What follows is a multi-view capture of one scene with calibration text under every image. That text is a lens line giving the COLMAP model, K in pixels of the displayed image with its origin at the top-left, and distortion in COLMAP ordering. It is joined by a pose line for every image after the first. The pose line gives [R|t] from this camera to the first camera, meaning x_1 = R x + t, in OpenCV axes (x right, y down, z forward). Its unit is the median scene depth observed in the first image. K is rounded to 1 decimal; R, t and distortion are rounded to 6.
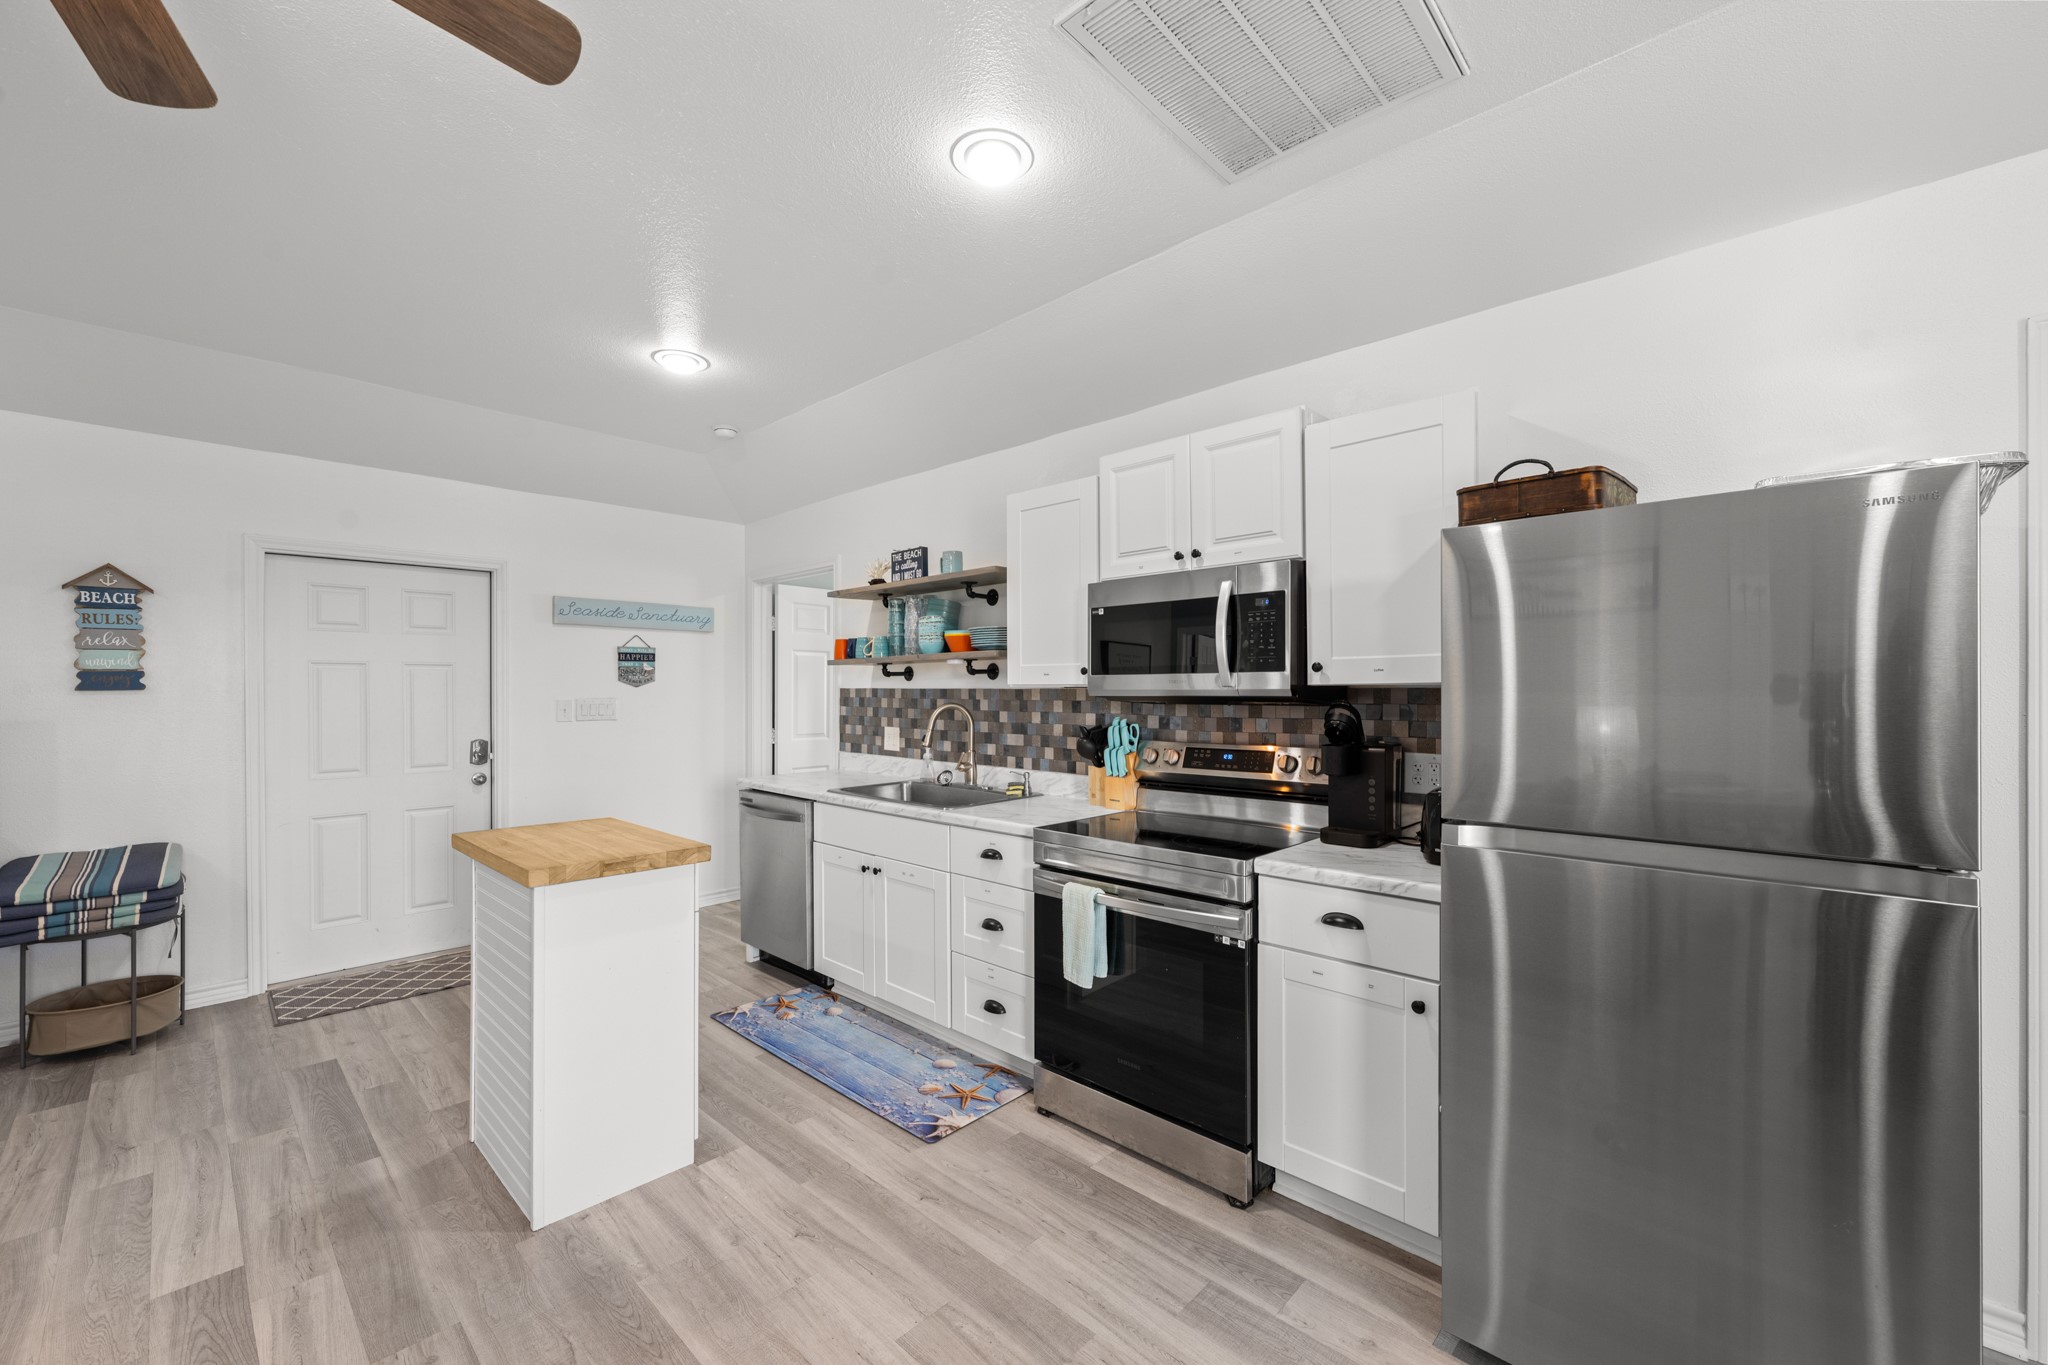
lens RADIAL K [[814.2, 0, 1028.2], [0, 814.2, 687.5], [0, 0, 1]] dist [-0.001531, 0.000001]
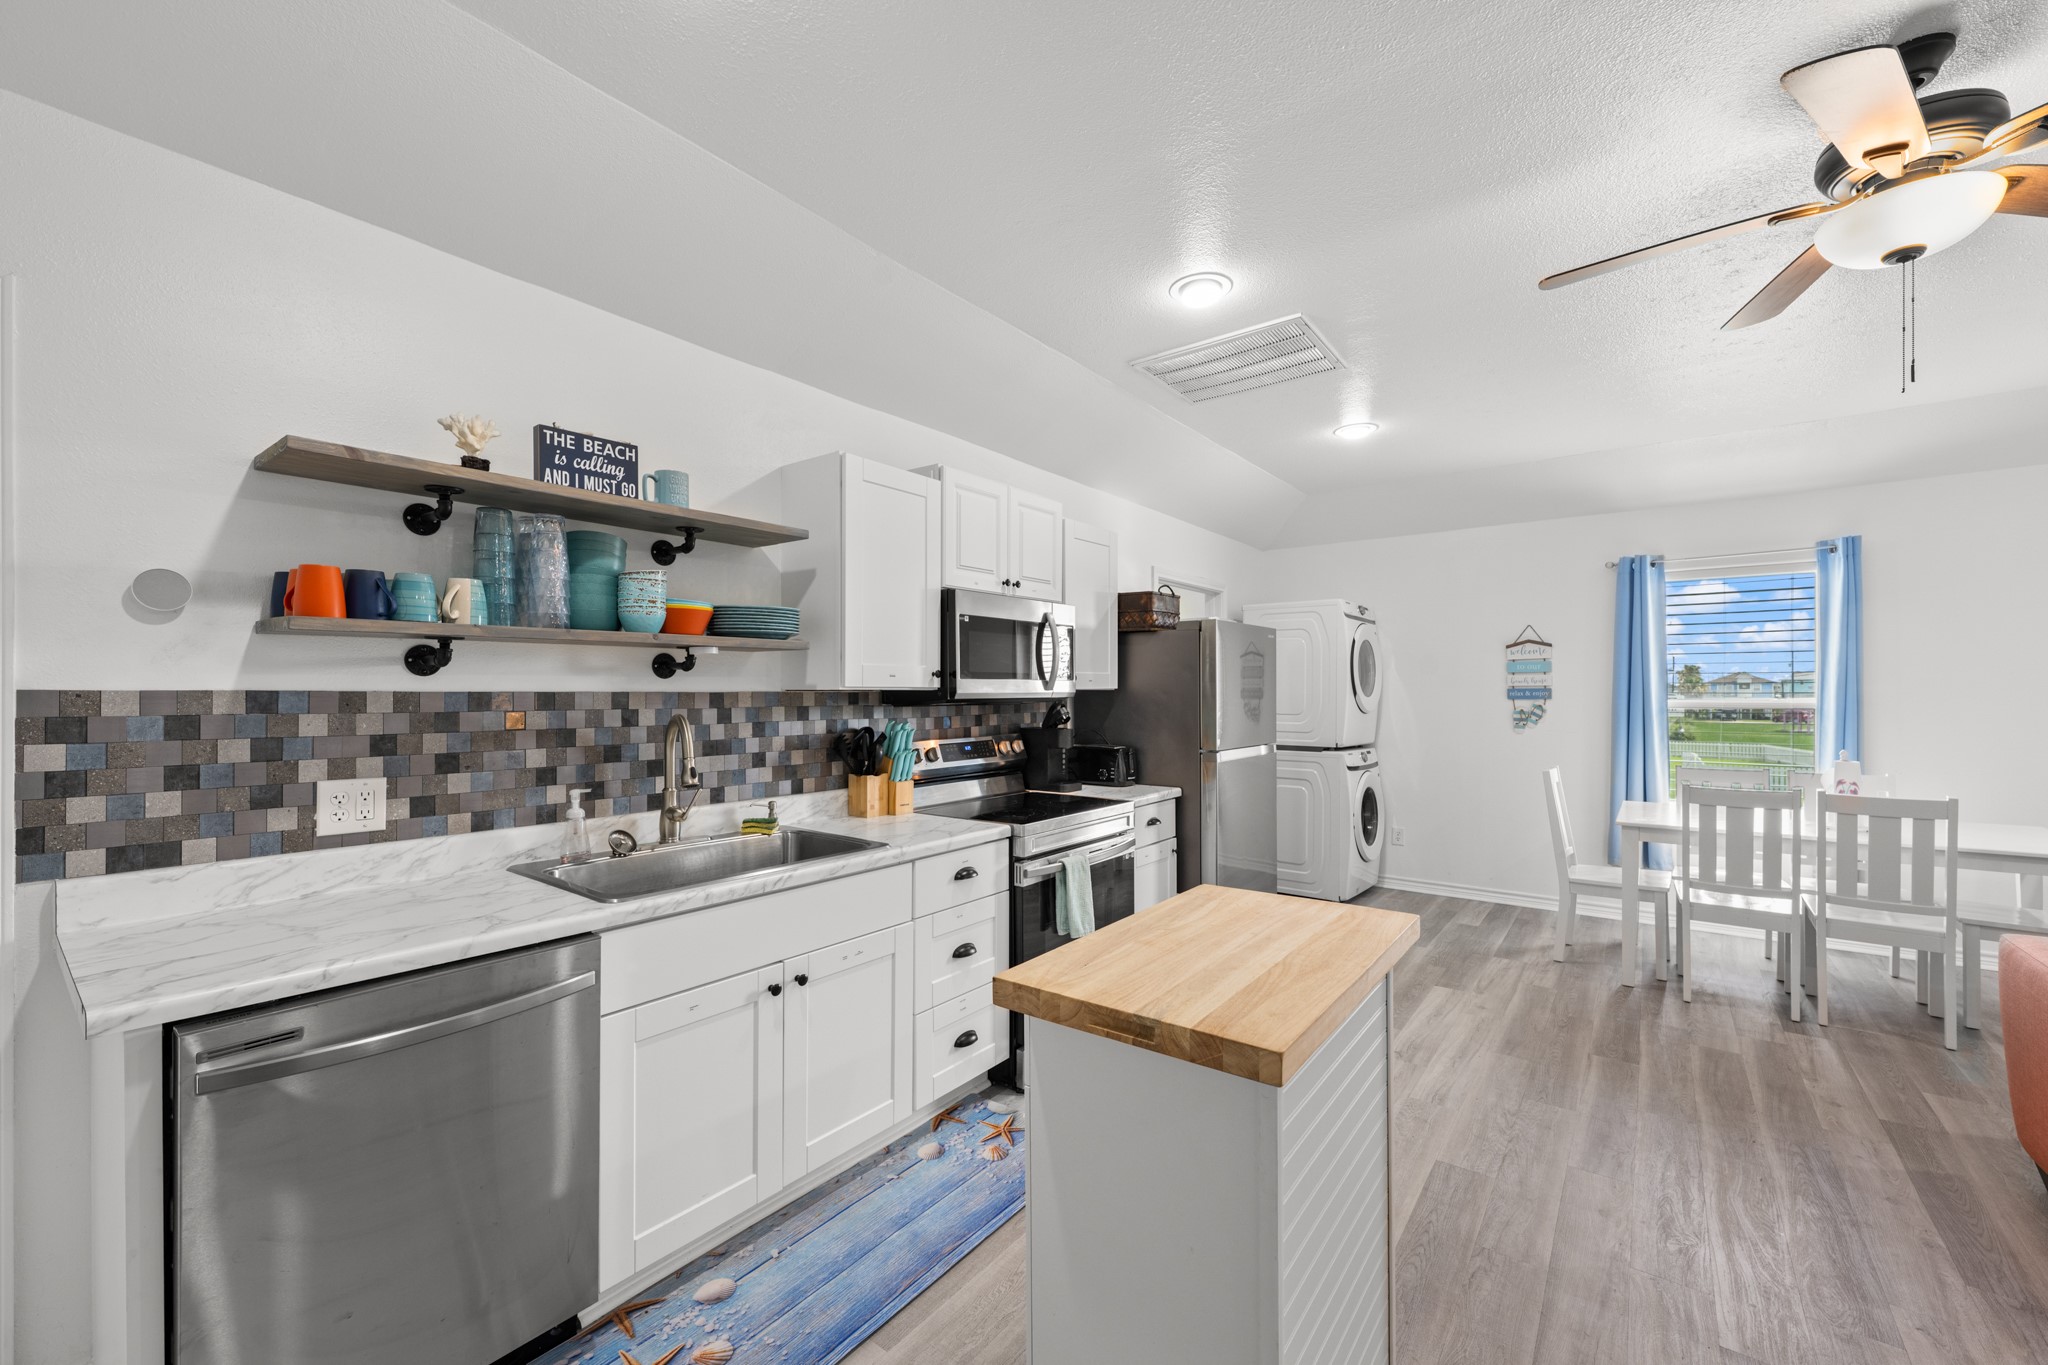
lens RADIAL K [[812.1, 0, 1028.3], [0, 812.1, 693.2], [0, 0, 1]] dist [-0.000062, 0.000066]
pose [[-0.101306, 0.000492, 0.994855, -0.826415], [0.000708, 1.000000, -0.000422, 0.003159], [-0.994855, 0.000661, -0.101306, 0.881589]]
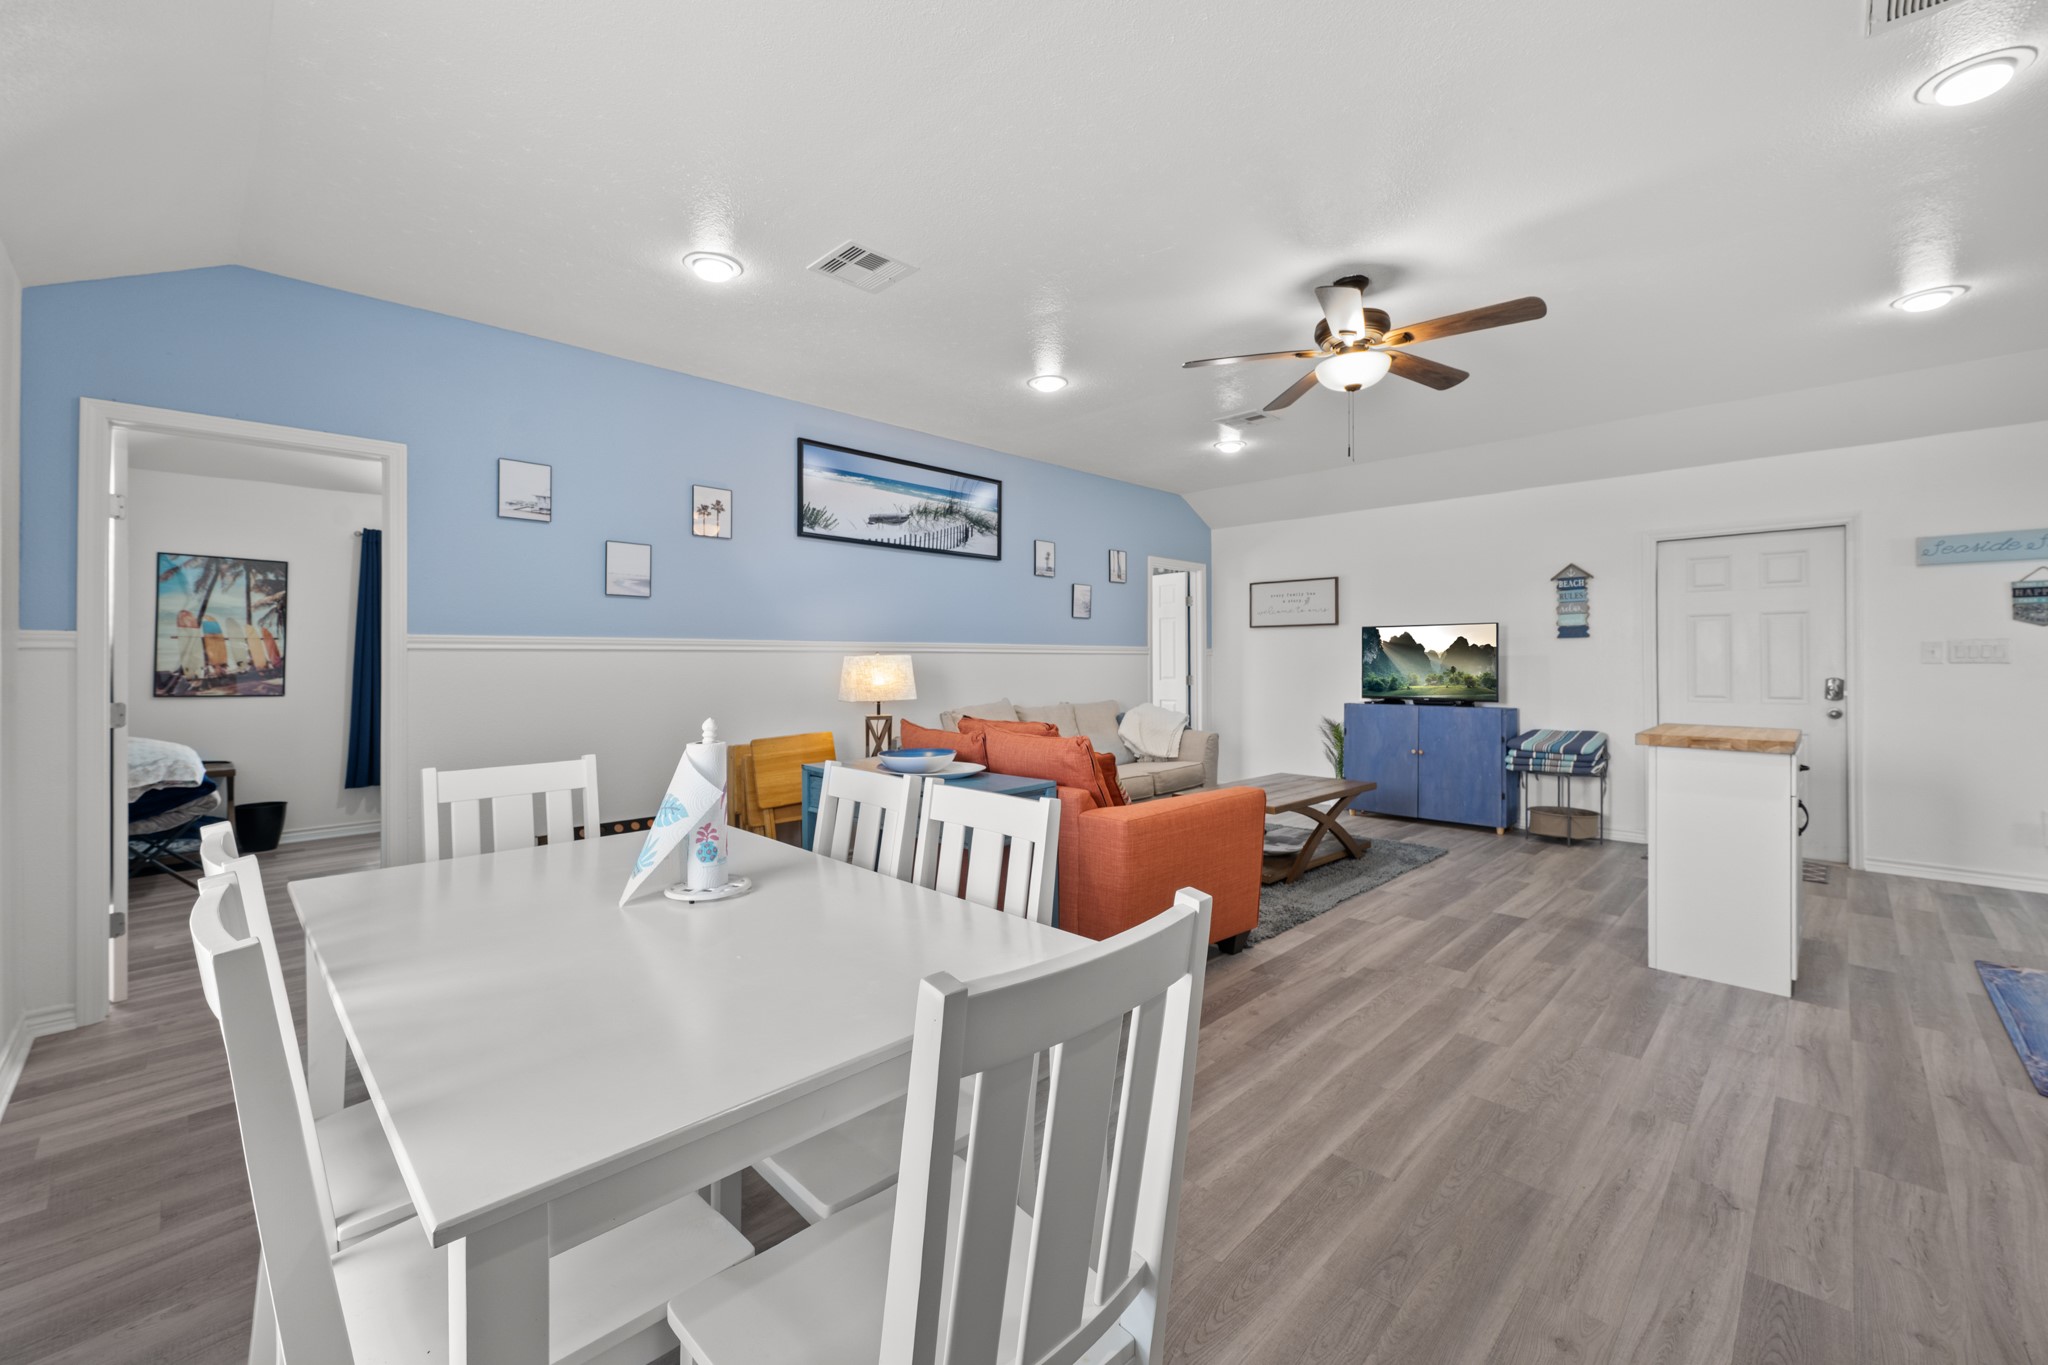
lens RADIAL K [[825.0, 0, 1028.9], [0, 825.0, 663.5], [0, 0, 1]] dist [0.000385, -0.000018]
pose [[-0.023667, 0.004670, -0.999709, 0.626240], [0.005279, 0.999976, 0.004546, 0.043446], [0.999706, -0.005170, -0.023692, -0.095659]]
